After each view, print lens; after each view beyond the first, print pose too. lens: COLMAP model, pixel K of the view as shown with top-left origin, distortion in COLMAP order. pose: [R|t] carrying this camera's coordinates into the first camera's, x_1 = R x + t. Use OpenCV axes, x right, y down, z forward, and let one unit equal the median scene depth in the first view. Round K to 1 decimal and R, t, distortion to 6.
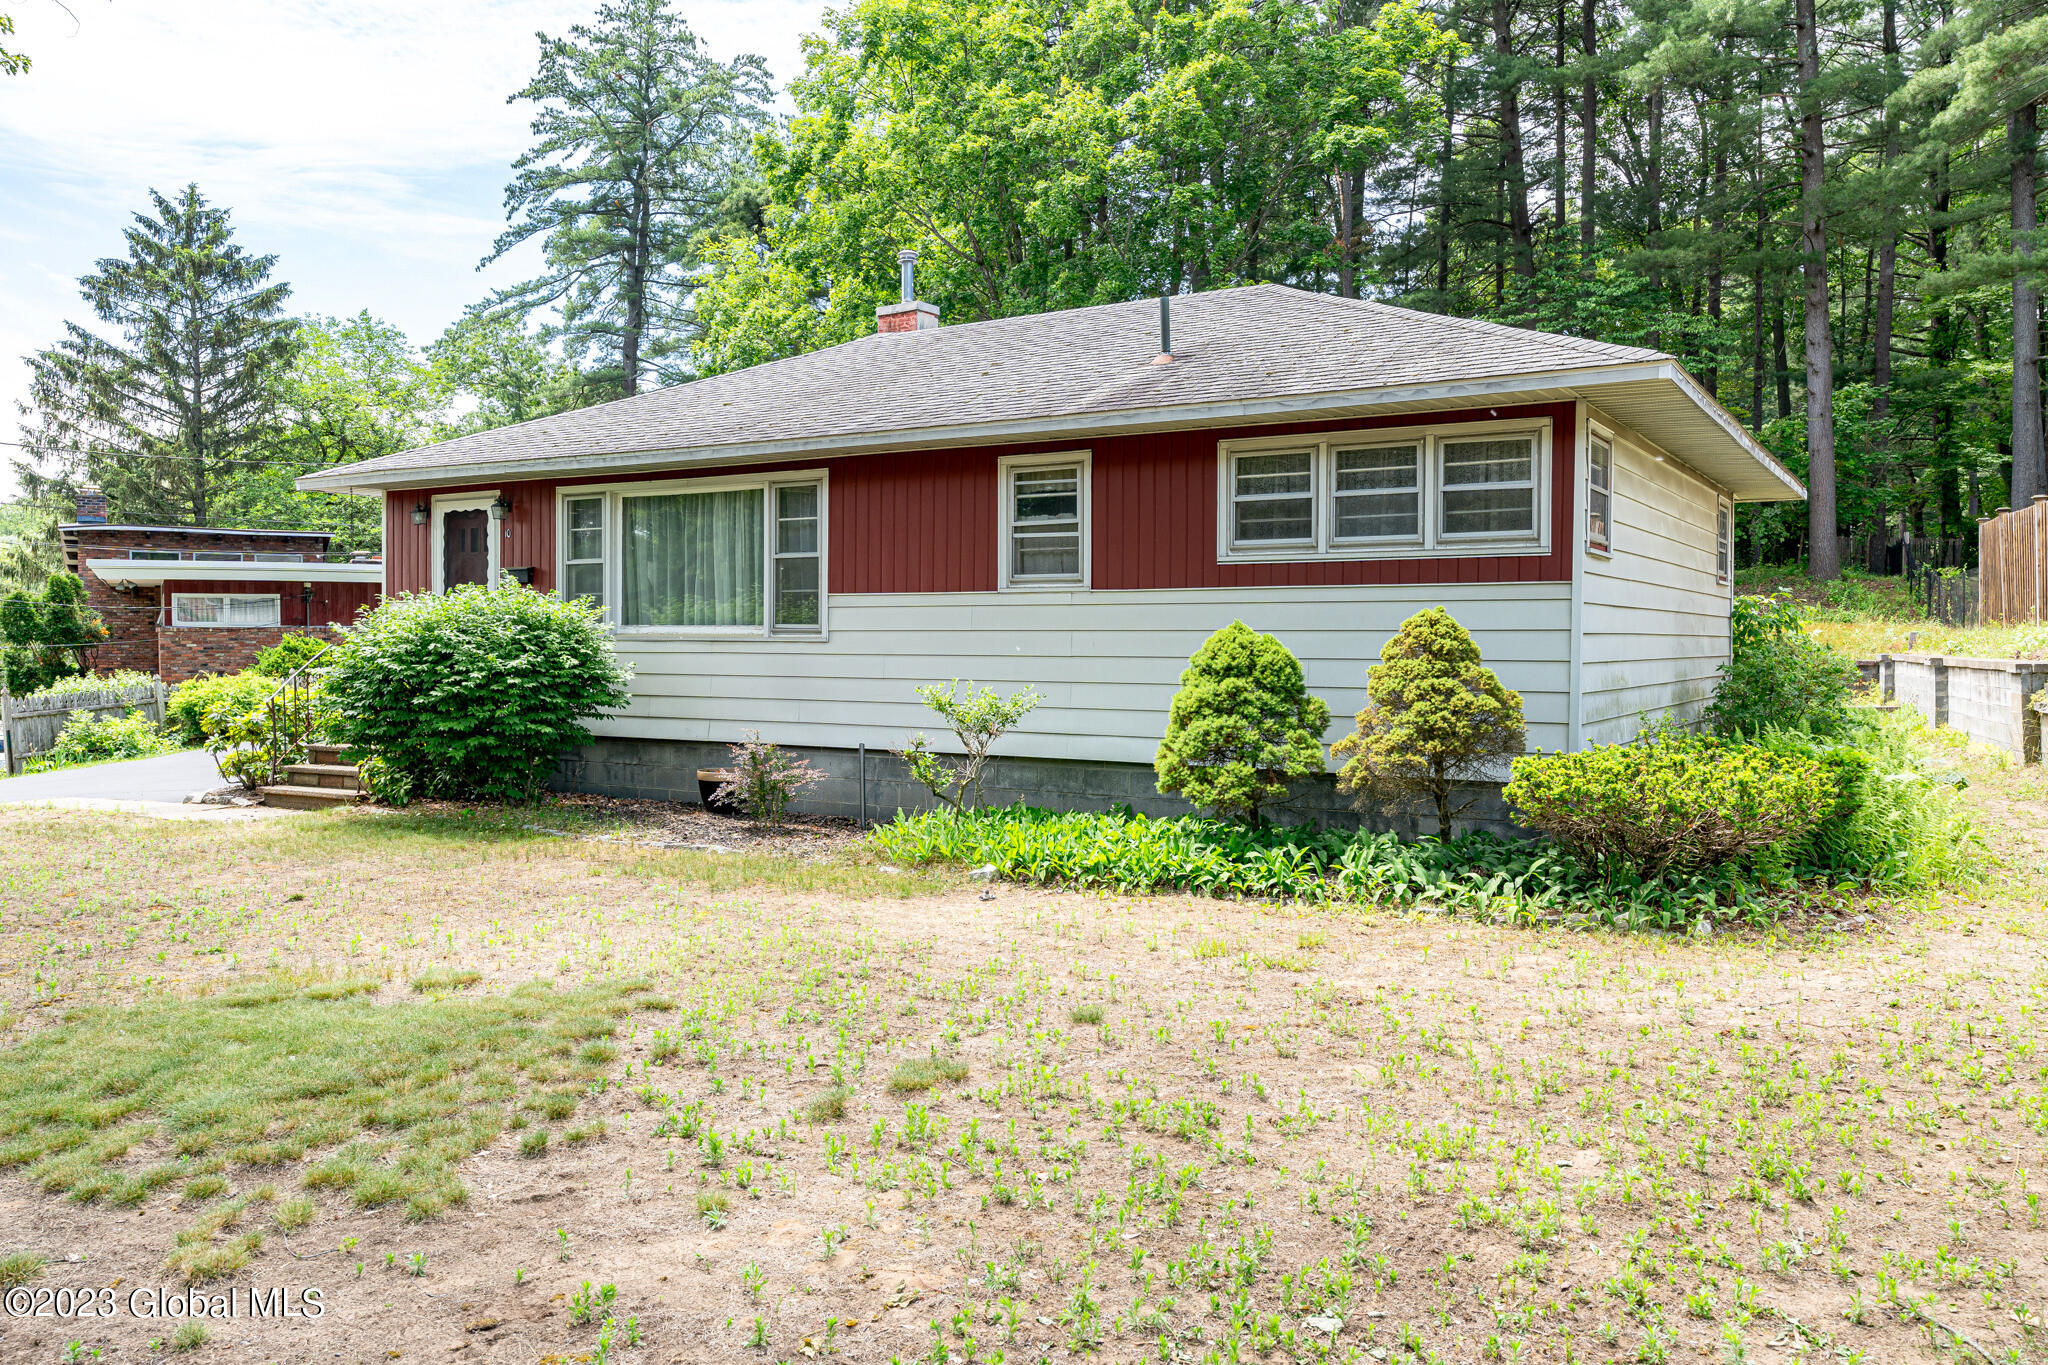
lens RADIAL K [[1523.6, 0, 1023.1], [0, 1523.6, 673.4], [0, 0, 1]] dist [0.012470, 0.001141]
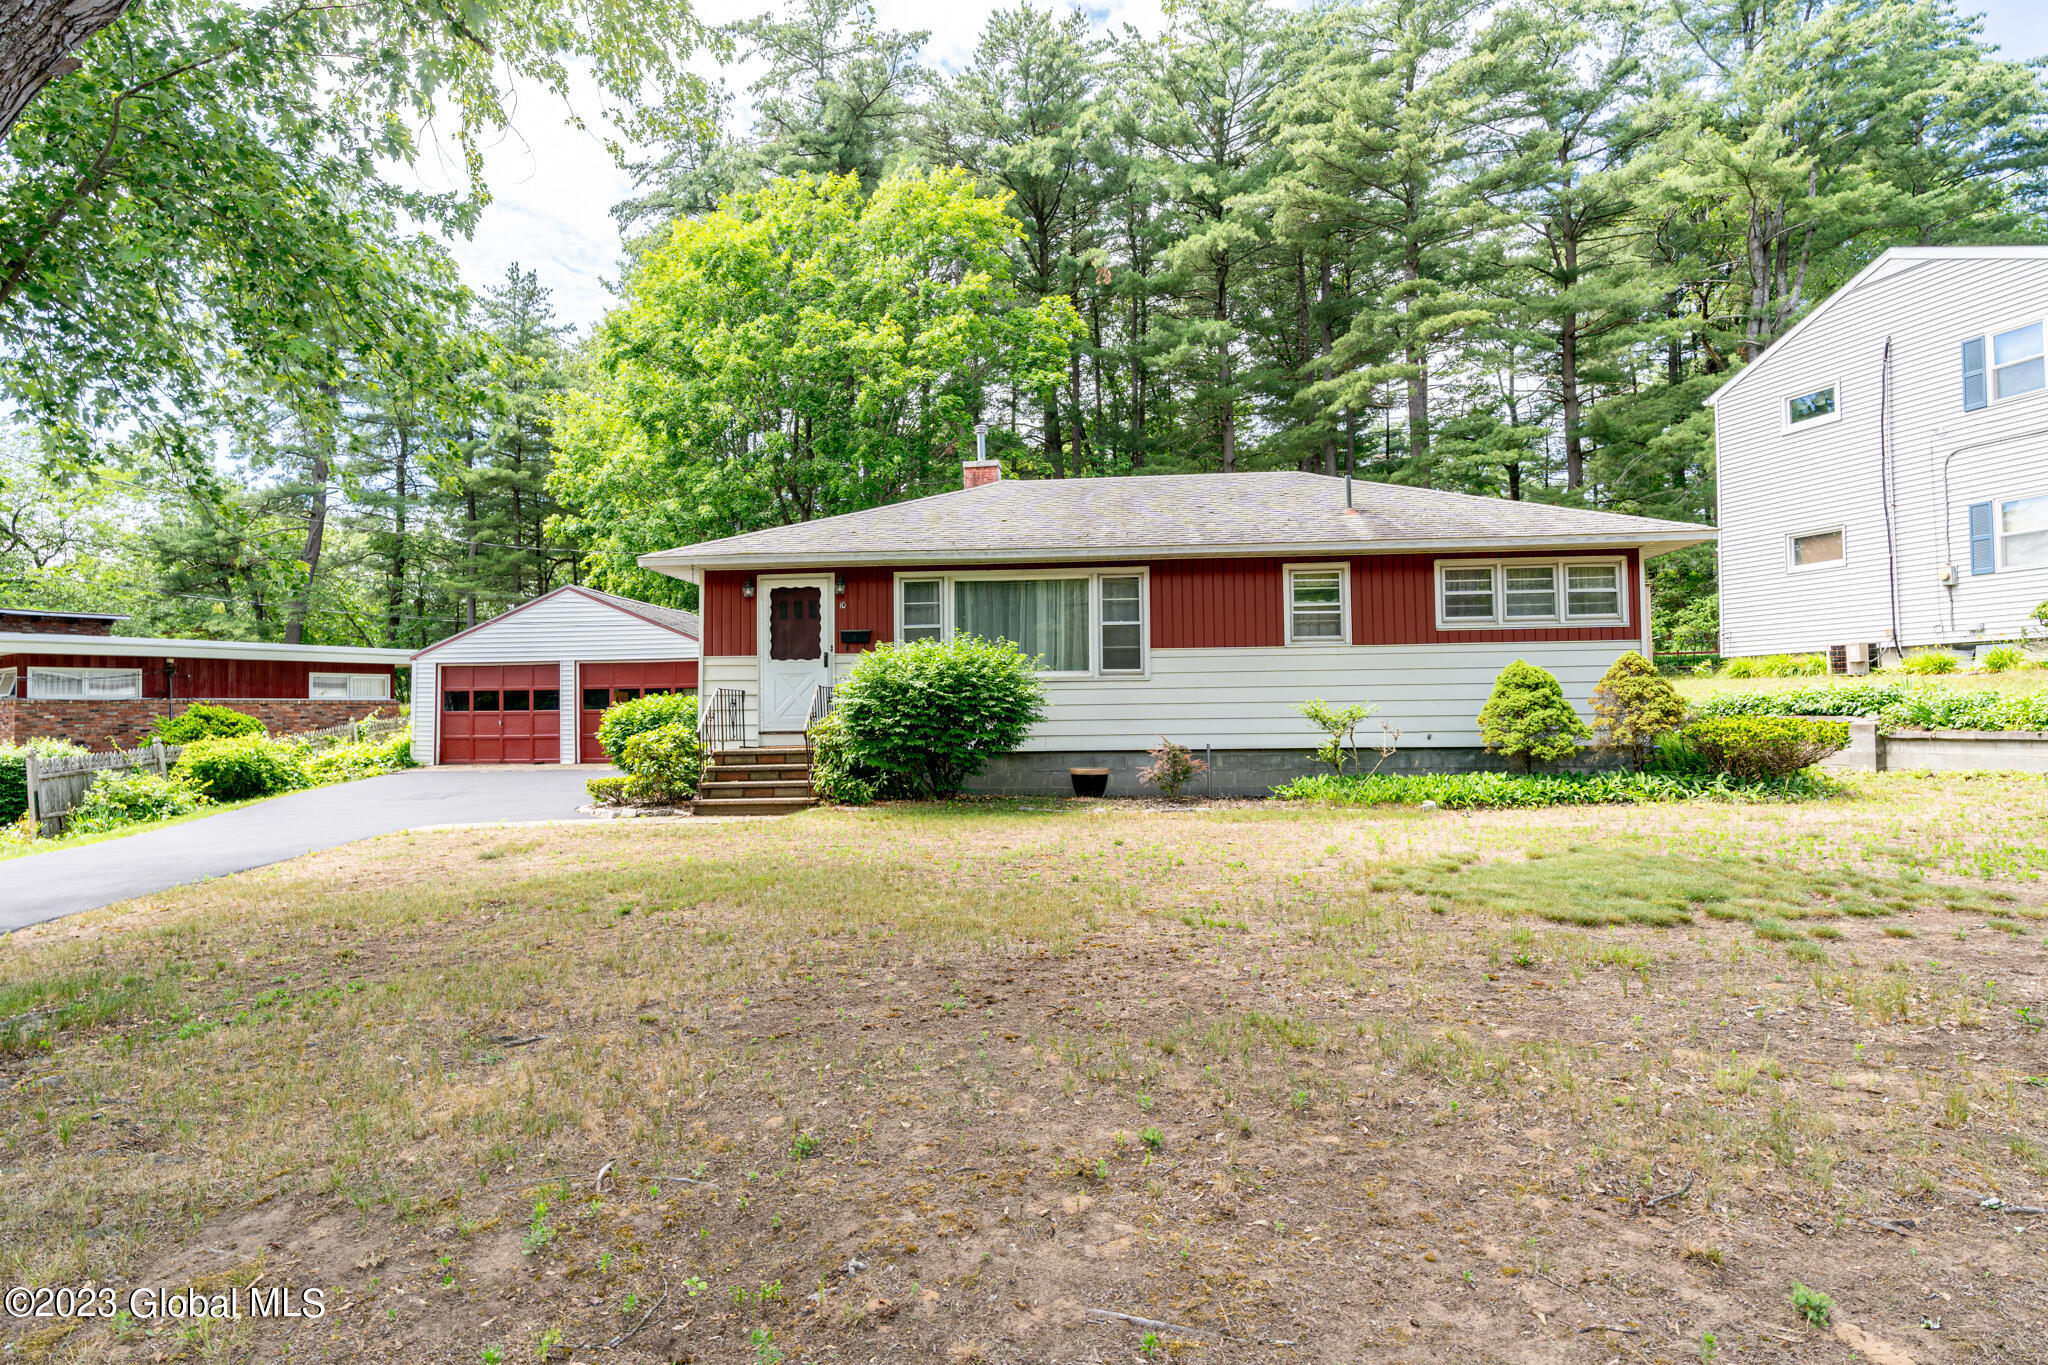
lens RADIAL K [[1078.4, 0, 1023.0], [0, 1078.4, 673.8], [0, 0, 1]] dist [0.006211, 0.000247]
pose [[0.890286, 0.003746, 0.455387, -0.809033], [0.025815, 0.997943, -0.058678, 0.036209], [-0.454670, 0.063996, 0.888358, 0.113562]]
